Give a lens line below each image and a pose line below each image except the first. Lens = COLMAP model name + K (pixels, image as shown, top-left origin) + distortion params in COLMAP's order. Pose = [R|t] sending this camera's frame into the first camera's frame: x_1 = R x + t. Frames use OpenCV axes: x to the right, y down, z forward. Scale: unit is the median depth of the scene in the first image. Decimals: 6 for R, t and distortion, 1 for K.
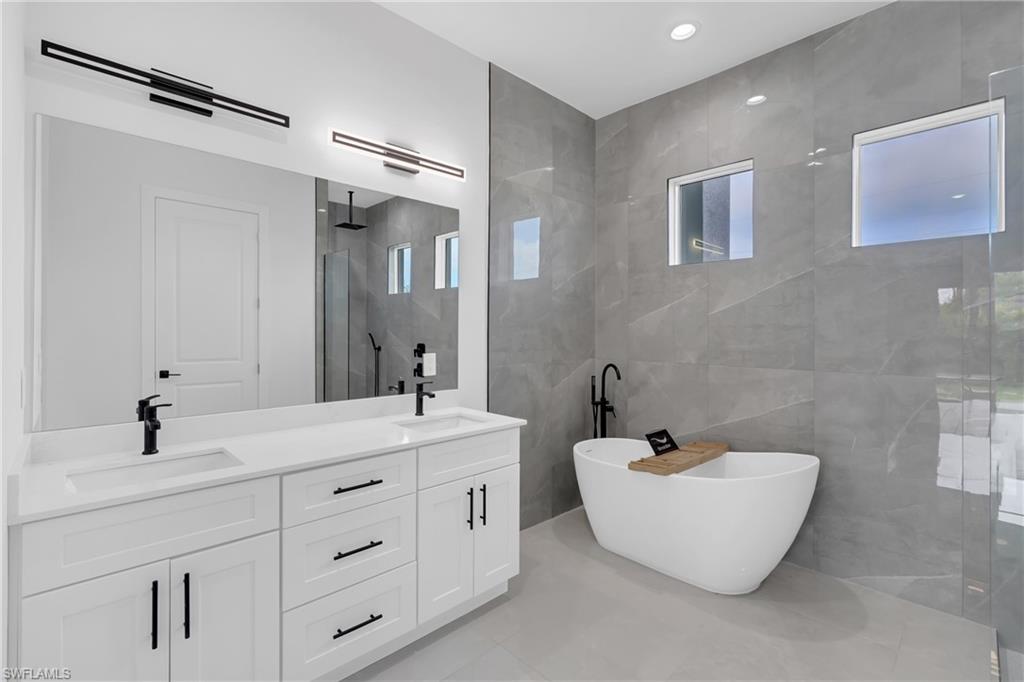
lens RADIAL K [[464.7, 0, 508.9], [0, 464.7, 330.6], [0, 0, 1]] dist [-0.000046, 0.000304]
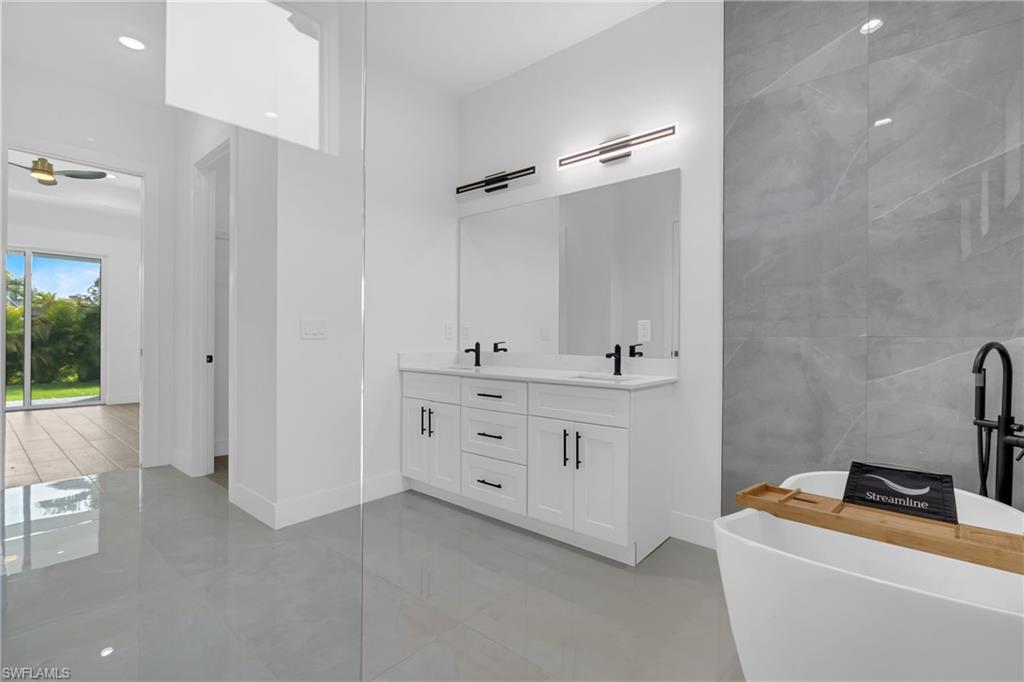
lens RADIAL K [[476.0, 0, 512.0], [0, 476.0, 341.0], [0, 0, 1]] dist [-0.000193, 0.000760]
pose [[0.098661, 0.002245, -0.995119, 0.825280], [-0.007943, 0.999967, 0.001468, 0.091427], [0.995089, 0.007760, 0.098676, 0.578918]]
